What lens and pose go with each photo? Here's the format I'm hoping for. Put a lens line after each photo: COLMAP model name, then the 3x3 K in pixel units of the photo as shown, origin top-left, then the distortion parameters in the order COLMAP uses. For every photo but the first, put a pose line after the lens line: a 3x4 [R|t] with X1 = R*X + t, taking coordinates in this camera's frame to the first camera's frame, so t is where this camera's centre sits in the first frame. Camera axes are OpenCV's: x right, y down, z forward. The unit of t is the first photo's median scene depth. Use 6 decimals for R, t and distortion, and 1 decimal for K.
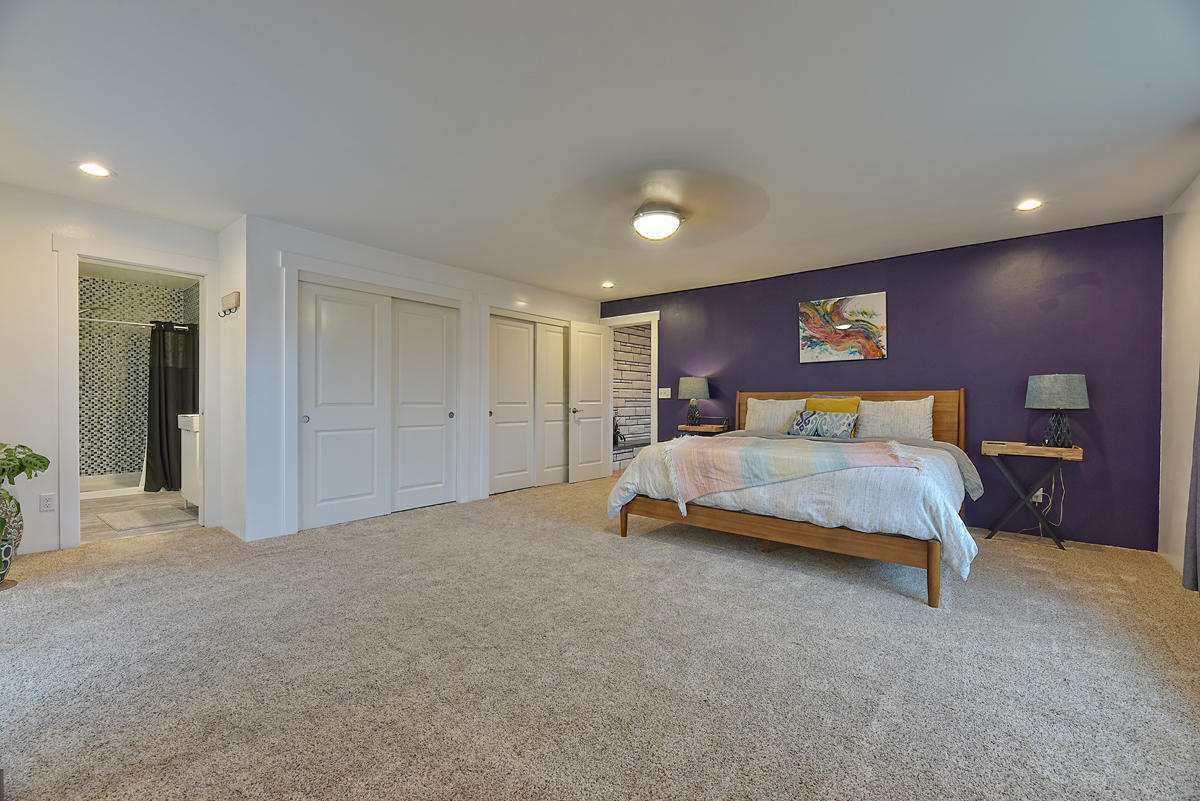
lens RADIAL K [[485.1, 0, 610.4], [0, 485.1, 399.3], [0, 0, 1]] dist [-0.008180, -0.001437]
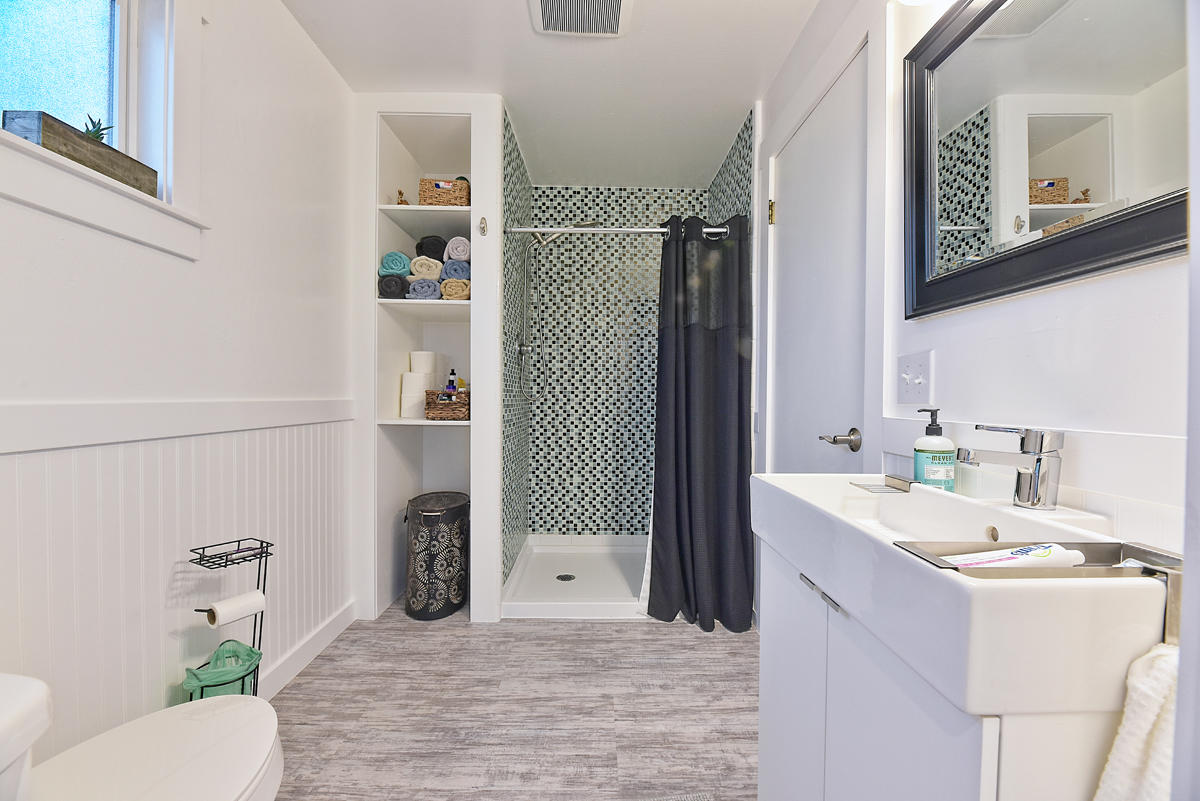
lens RADIAL K [[485.1, 0, 593.7], [0, 485.1, 397.8], [0, 0, 1]] dist [-0.008180, -0.001437]
pose [[0.625533, 0.001565, -0.780196, -0.615141], [-0.007282, 0.999966, -0.003832, -0.001604], [0.780163, 0.008079, 0.625524, 0.640704]]
